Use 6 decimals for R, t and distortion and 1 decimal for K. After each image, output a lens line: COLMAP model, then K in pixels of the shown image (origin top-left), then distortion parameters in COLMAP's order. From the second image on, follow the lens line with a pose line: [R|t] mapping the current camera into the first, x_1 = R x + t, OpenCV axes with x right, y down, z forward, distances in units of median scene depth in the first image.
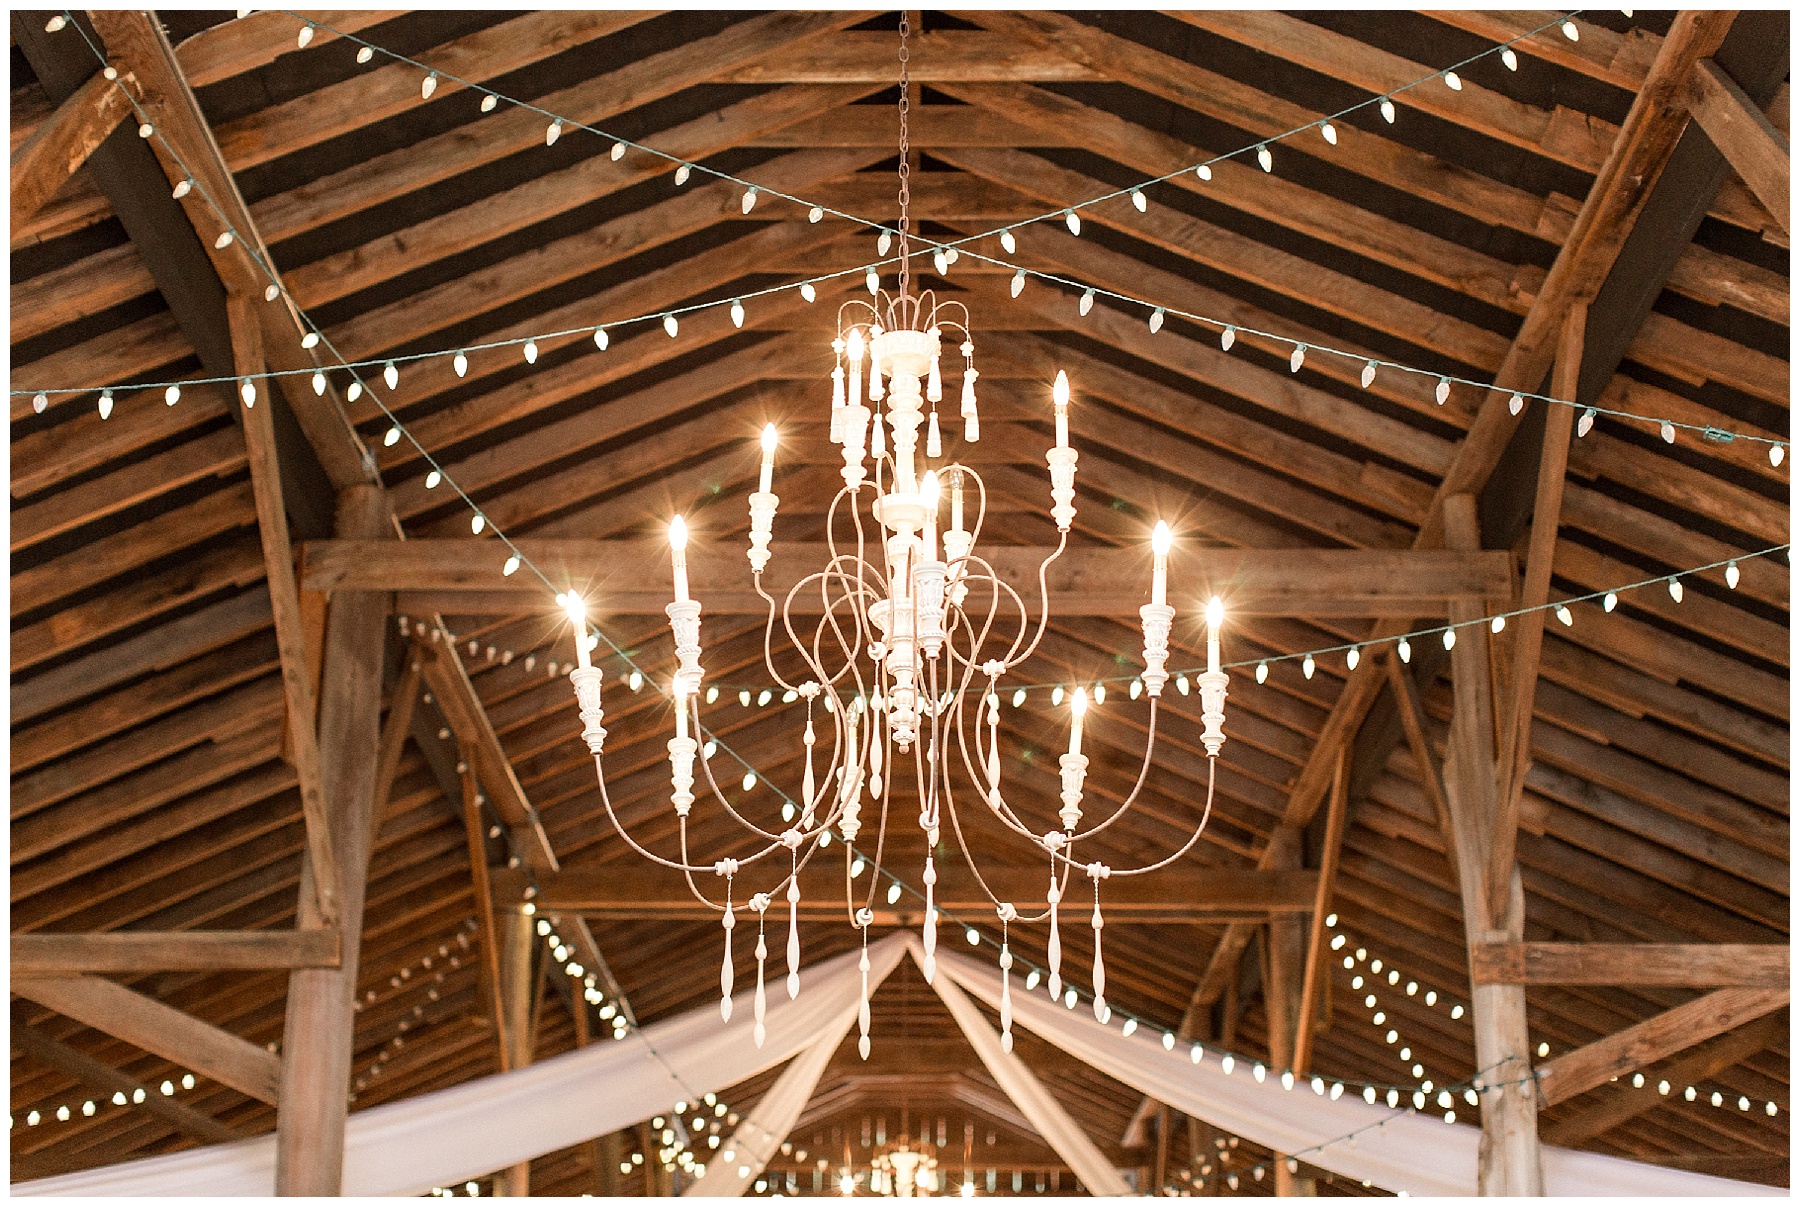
lens RADIAL K [[2546.0, 0, 896.3], [0, 2546.0, 601.1], [0, 0, 1]] dist [0.028821, 0.000000]
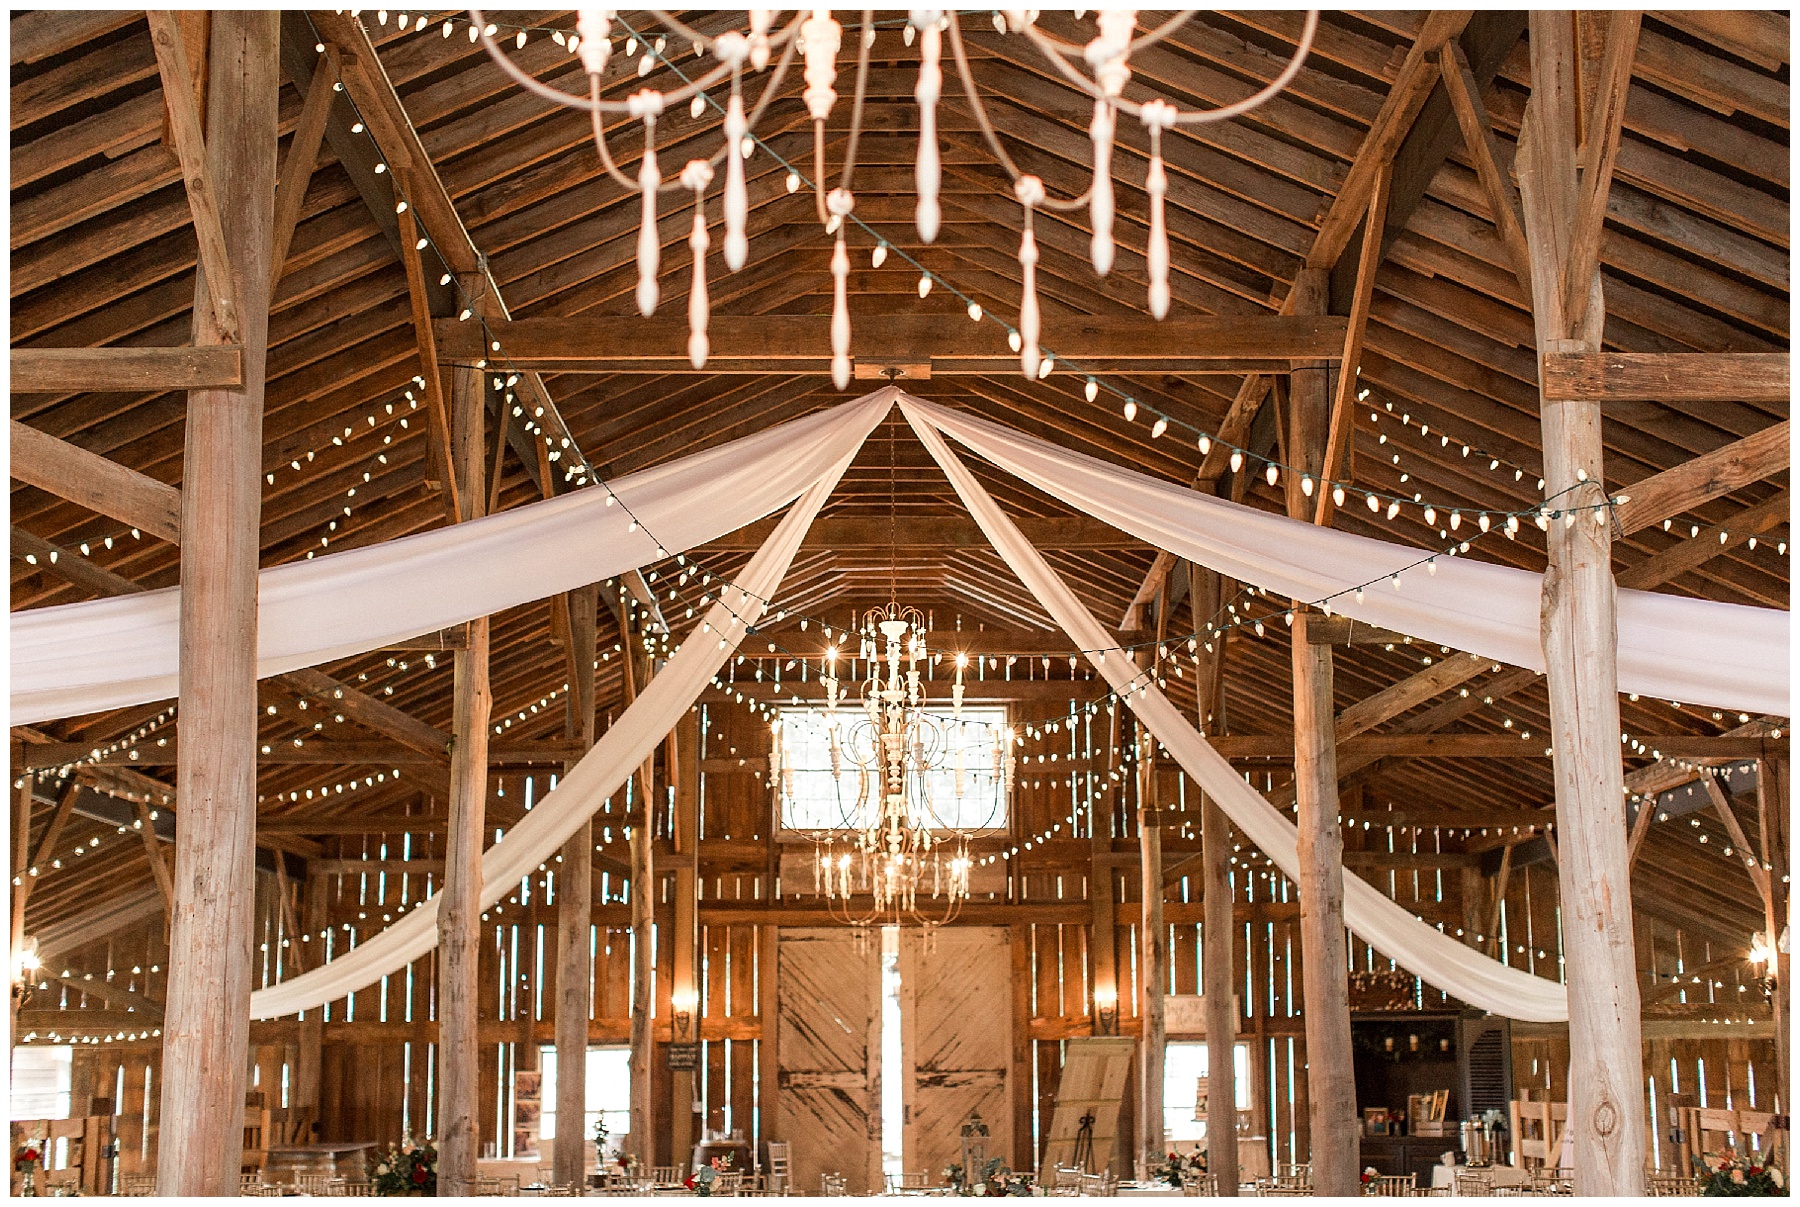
lens RADIAL K [[2546.0, 0, 902.2], [0, 2546.0, 604.6], [0, 0, 1]] dist [0.028821, 0.000000]
pose [[0.999963, -0.005209, 0.006868, 0.000375], [0.003825, 0.982175, 0.187929, 0.050547], [-0.007725, -0.187896, 0.982159, 0.123252]]
